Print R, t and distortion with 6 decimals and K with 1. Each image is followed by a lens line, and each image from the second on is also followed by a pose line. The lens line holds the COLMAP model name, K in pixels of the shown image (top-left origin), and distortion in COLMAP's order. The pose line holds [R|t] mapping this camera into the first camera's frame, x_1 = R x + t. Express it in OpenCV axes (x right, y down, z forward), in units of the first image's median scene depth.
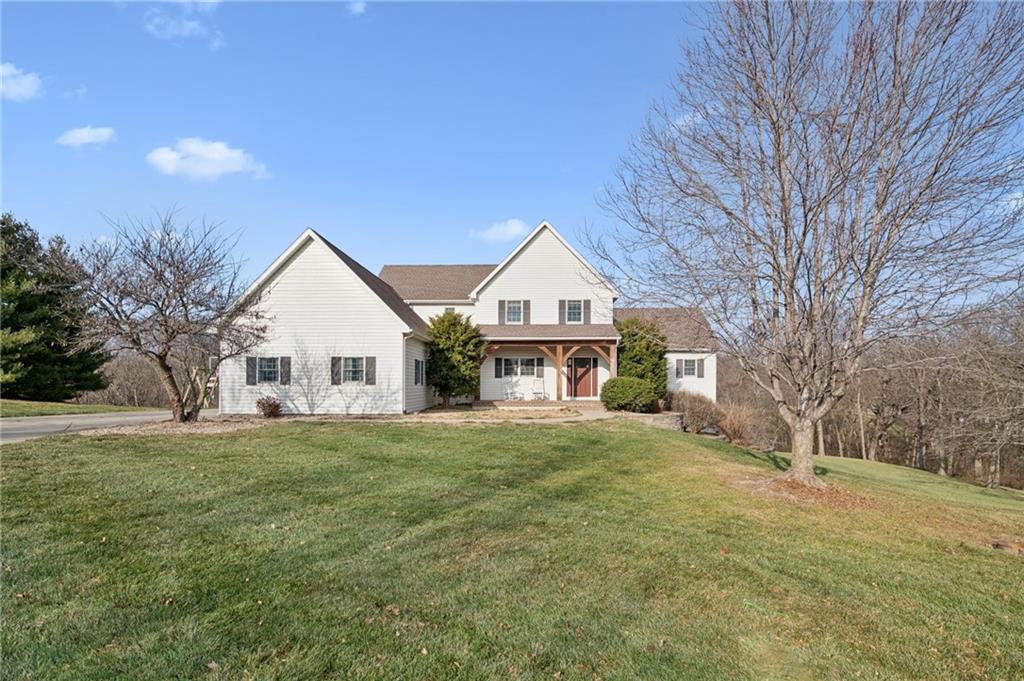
lens RADIAL K [[561.6, 0, 513.0], [0, 561.6, 341.8], [0, 0, 1]] dist [0.000079, 0.000029]
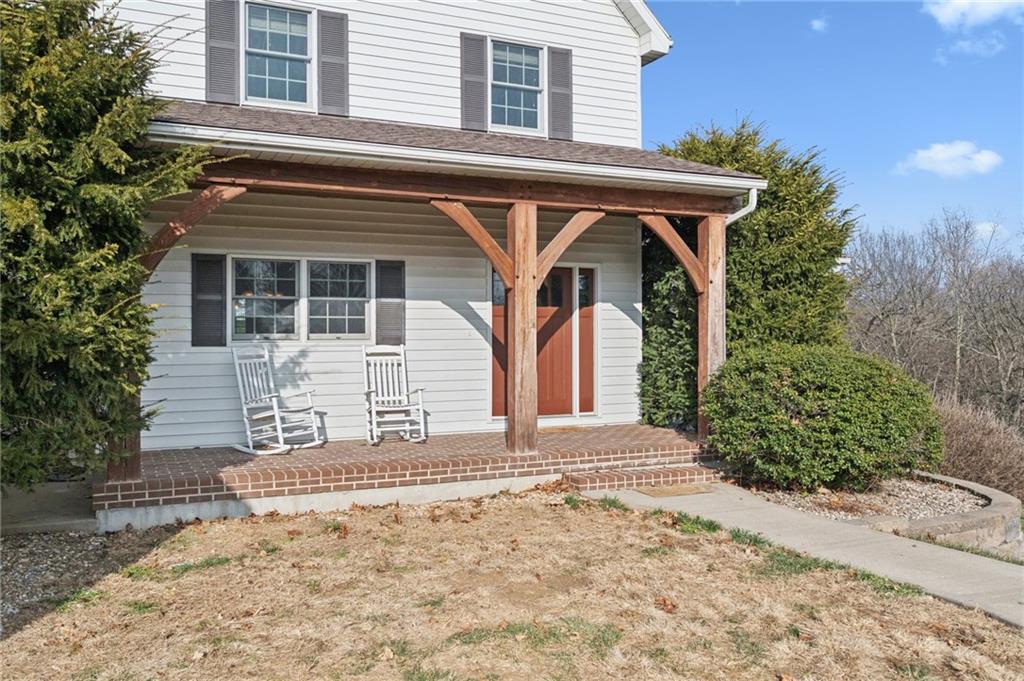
lens RADIAL K [[863.7, 0, 510.6], [0, 863.7, 341.3], [0, 0, 1]] dist [0.003159, 0.000598]
pose [[0.897662, -0.005856, 0.440646, -0.069494], [-0.027902, 0.997150, 0.070093, 0.035143], [-0.439800, -0.075214, 0.894940, 0.643388]]
